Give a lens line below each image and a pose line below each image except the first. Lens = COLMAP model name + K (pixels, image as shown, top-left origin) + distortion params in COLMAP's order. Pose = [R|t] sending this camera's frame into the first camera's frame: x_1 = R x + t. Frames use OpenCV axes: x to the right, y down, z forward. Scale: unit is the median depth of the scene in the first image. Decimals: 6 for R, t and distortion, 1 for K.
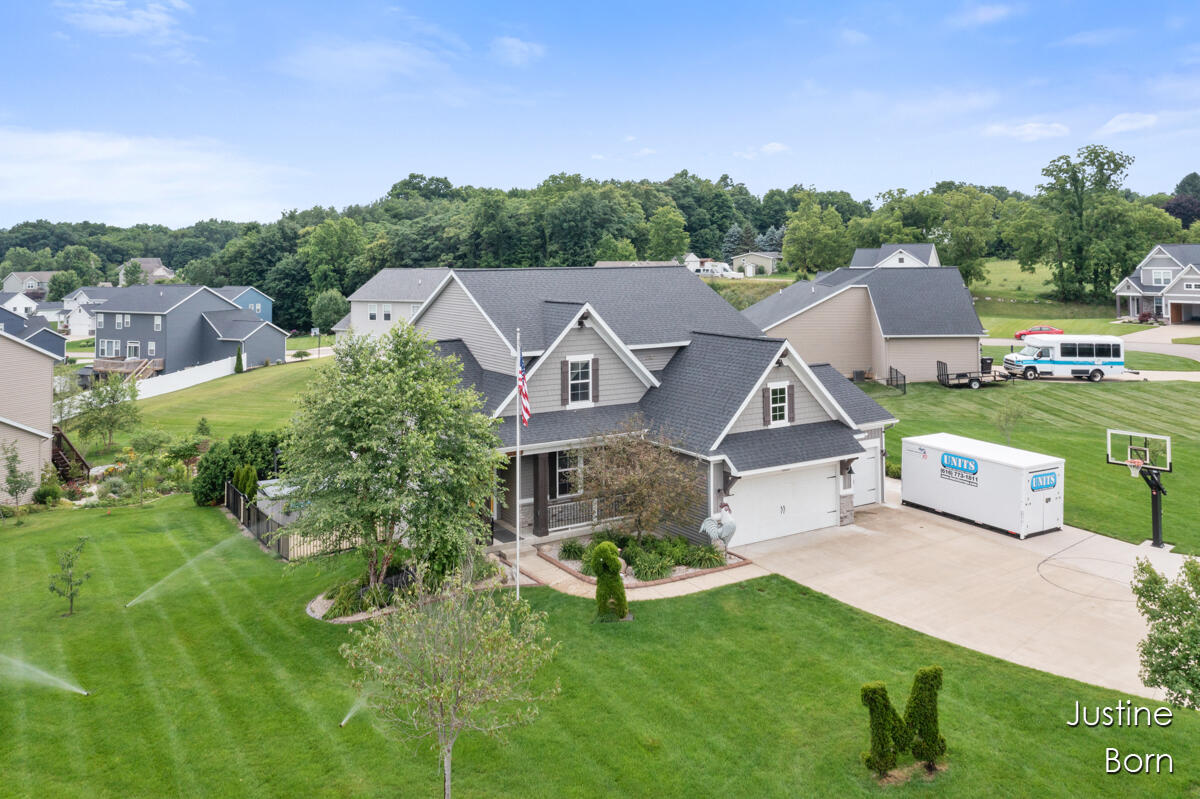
lens RADIAL K [[961.8, 0, 600.0], [0, 961.8, 399.5], [0, 0, 1]] dist [0.046172, 0.000514]
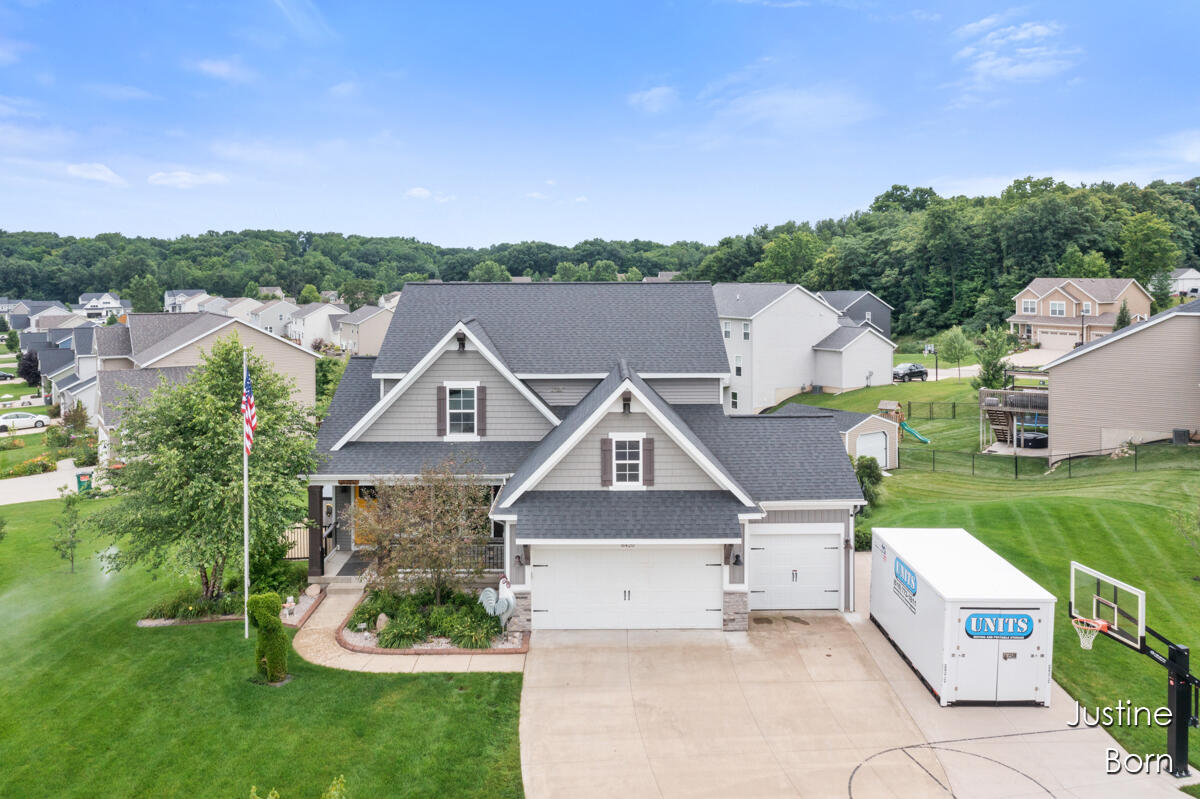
lens RADIAL K [[961.8, 0, 600.0], [0, 961.8, 399.5], [0, 0, 1]] dist [0.046172, 0.000514]
pose [[0.860486, 0.078517, -0.503388, 0.097269], [-0.085915, 0.996266, 0.008534, -0.008694], [0.502178, 0.035905, 0.864019, 0.053738]]
